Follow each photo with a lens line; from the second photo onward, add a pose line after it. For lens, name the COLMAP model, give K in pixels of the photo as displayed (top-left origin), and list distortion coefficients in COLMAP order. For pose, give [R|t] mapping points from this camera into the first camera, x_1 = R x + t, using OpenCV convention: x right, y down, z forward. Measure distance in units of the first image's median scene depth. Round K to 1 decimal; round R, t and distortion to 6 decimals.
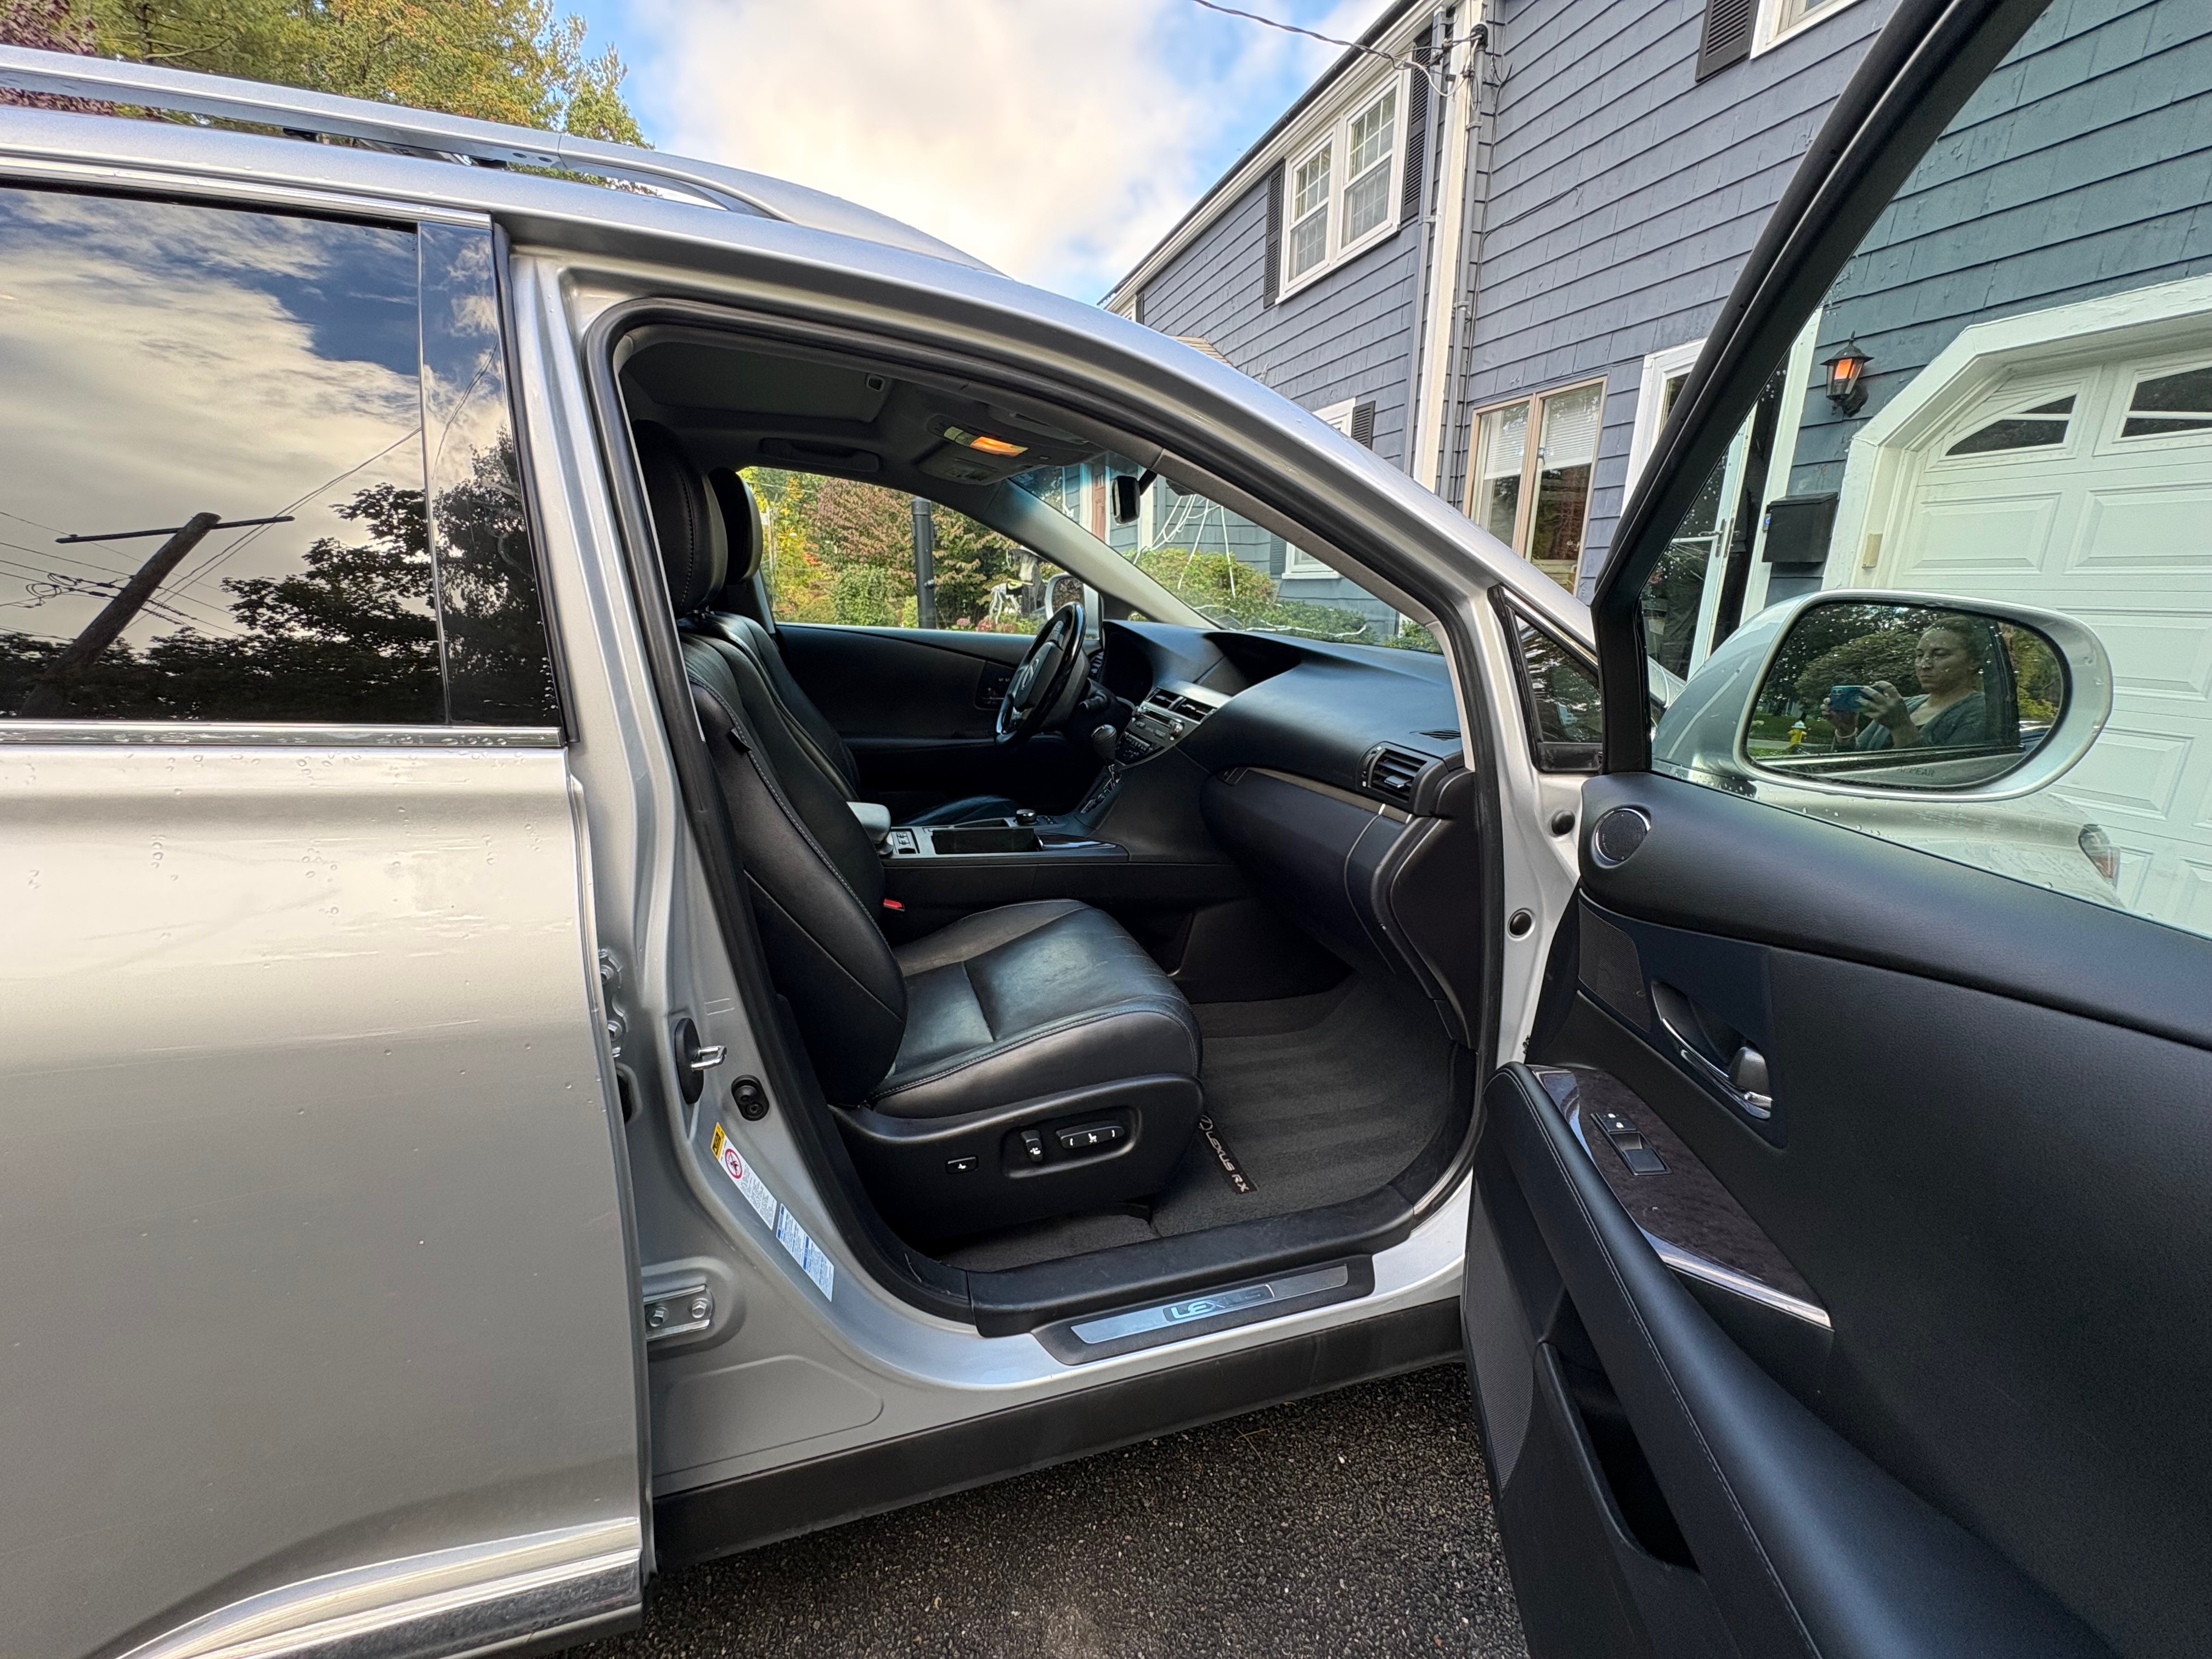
lens RADIAL K [[892.6, 0, 1102.6], [0, 892.6, 826.0], [0, 0, 1]] dist [0.004339, -0.000276]
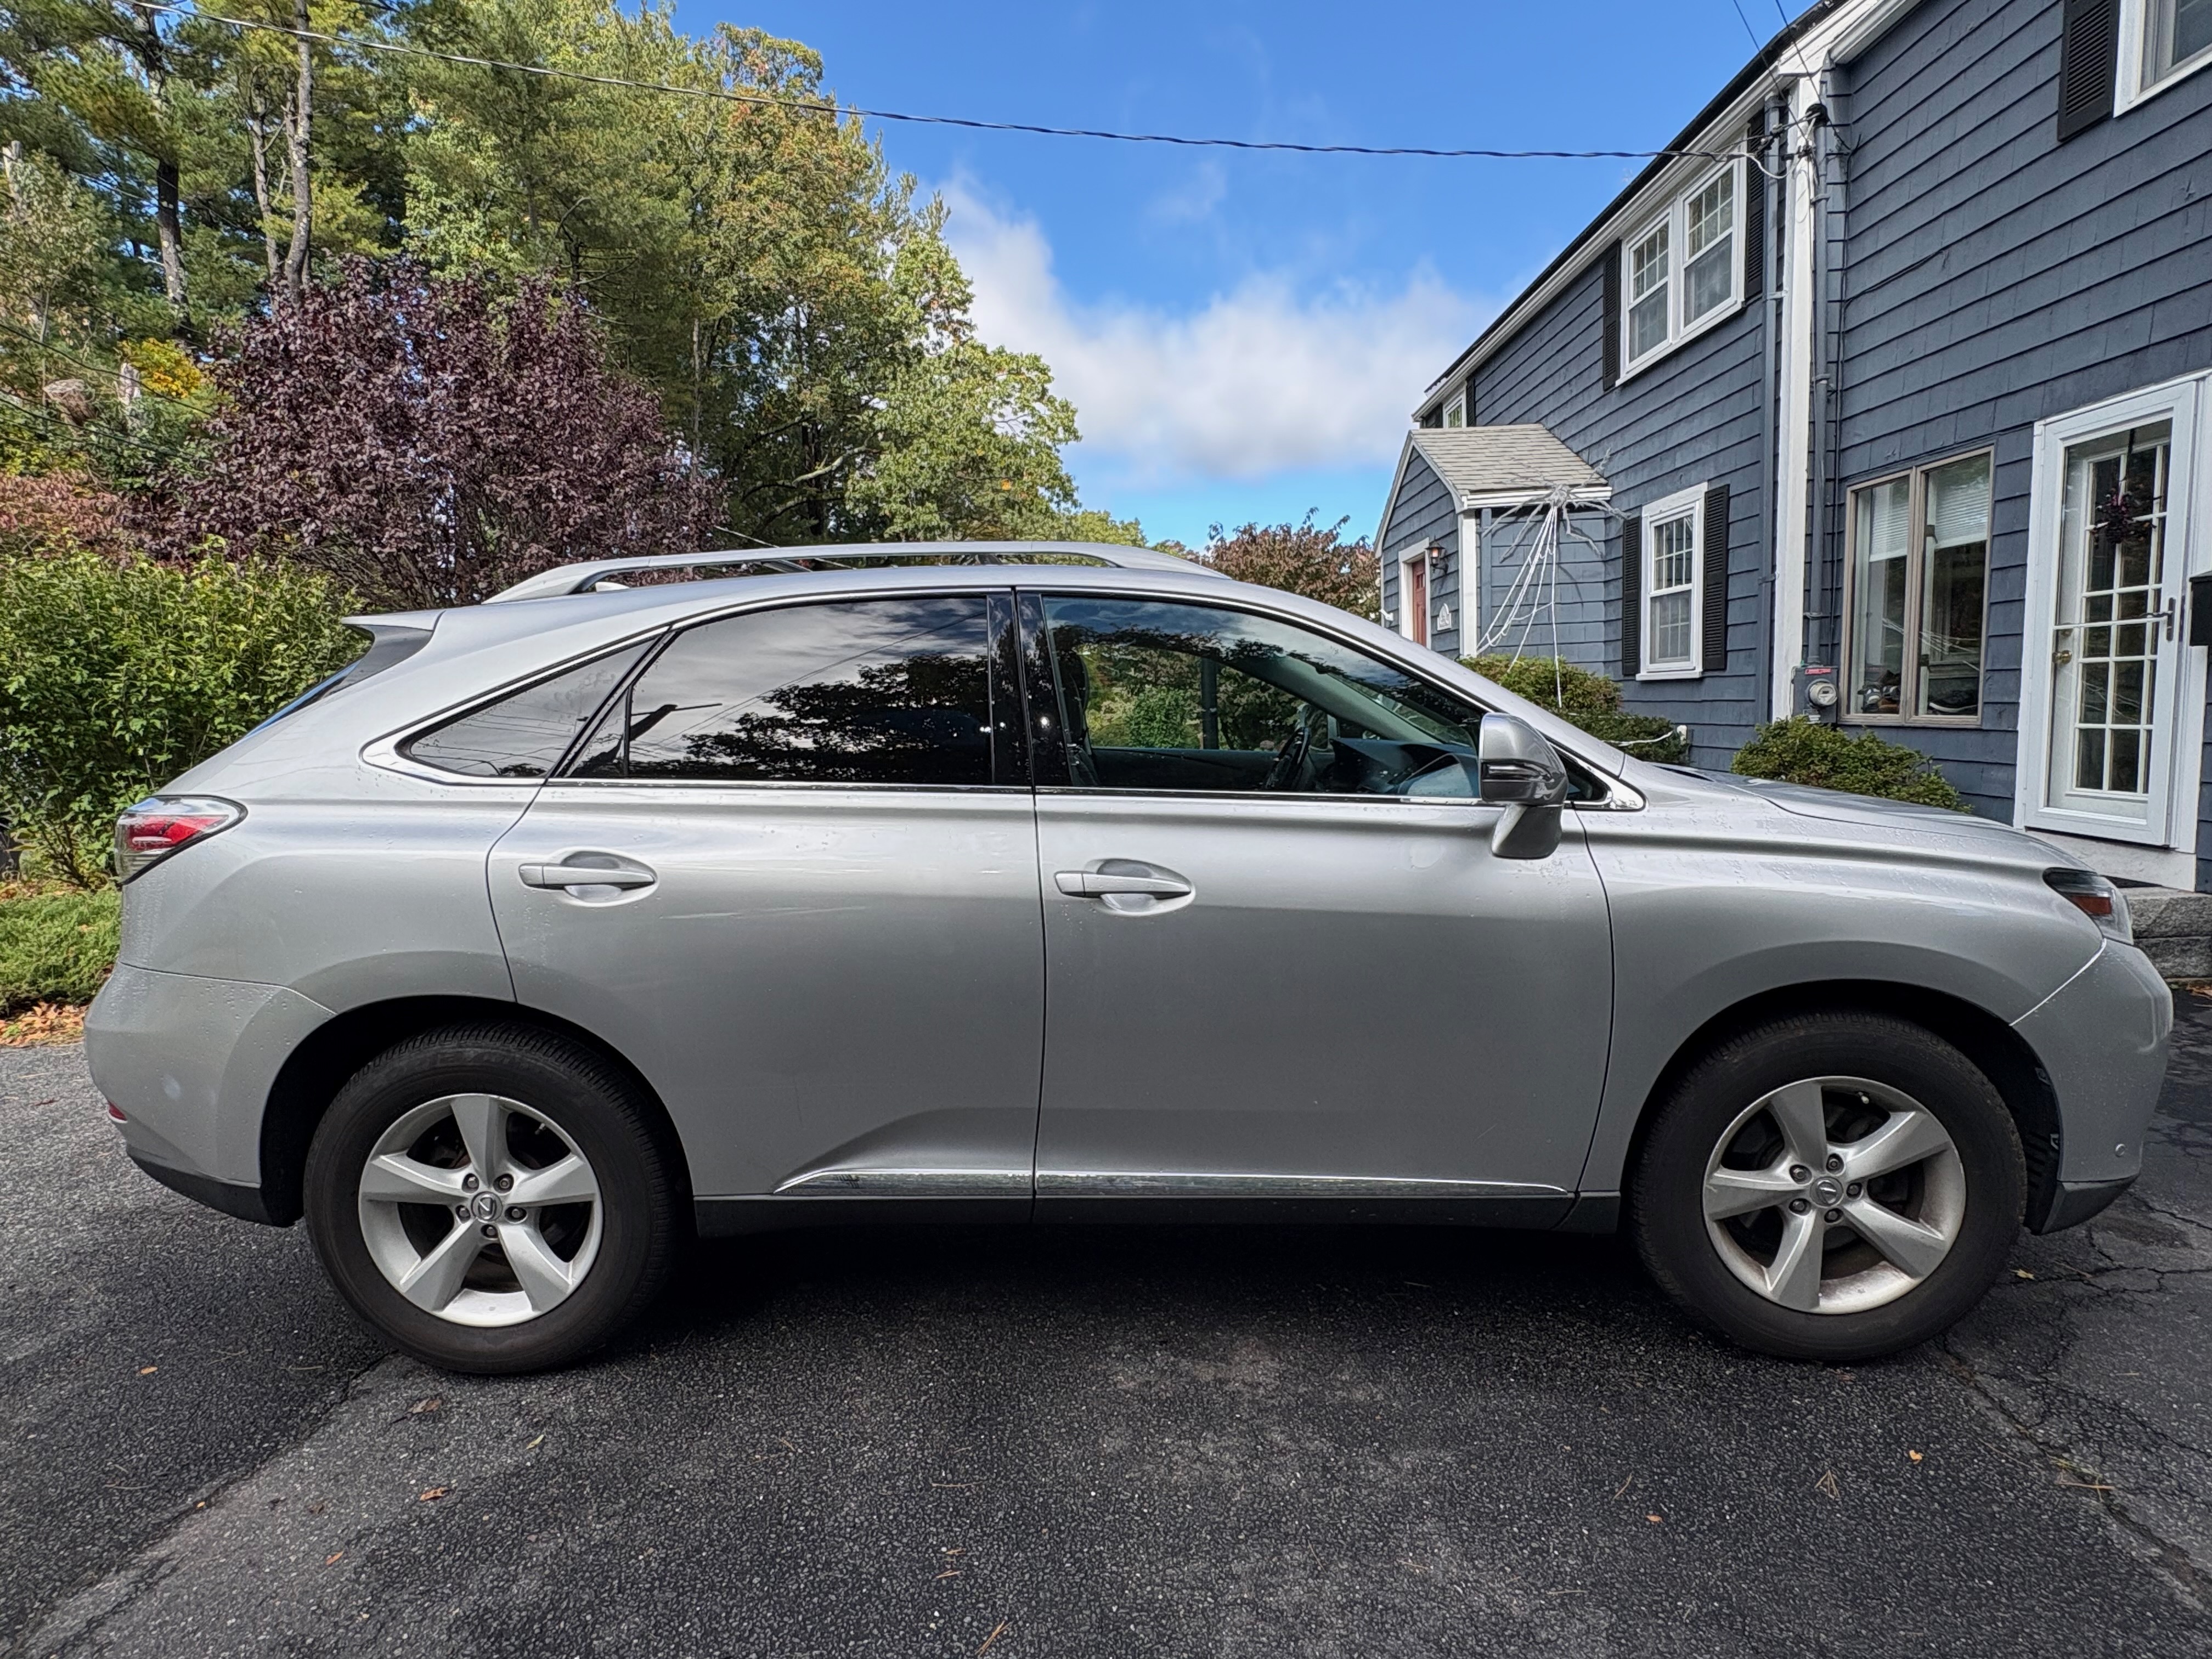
lens RADIAL K [[1100.6, 0, 1089.6], [0, 1100.6, 837.6], [0, 0, 1]] dist [-0.001005, 0.001001]
pose [[0.948853, -0.001784, -0.315715, 0.051485], [-0.042315, 0.990243, -0.132771, 0.042229], [0.312871, 0.139339, 0.939519, -0.177513]]
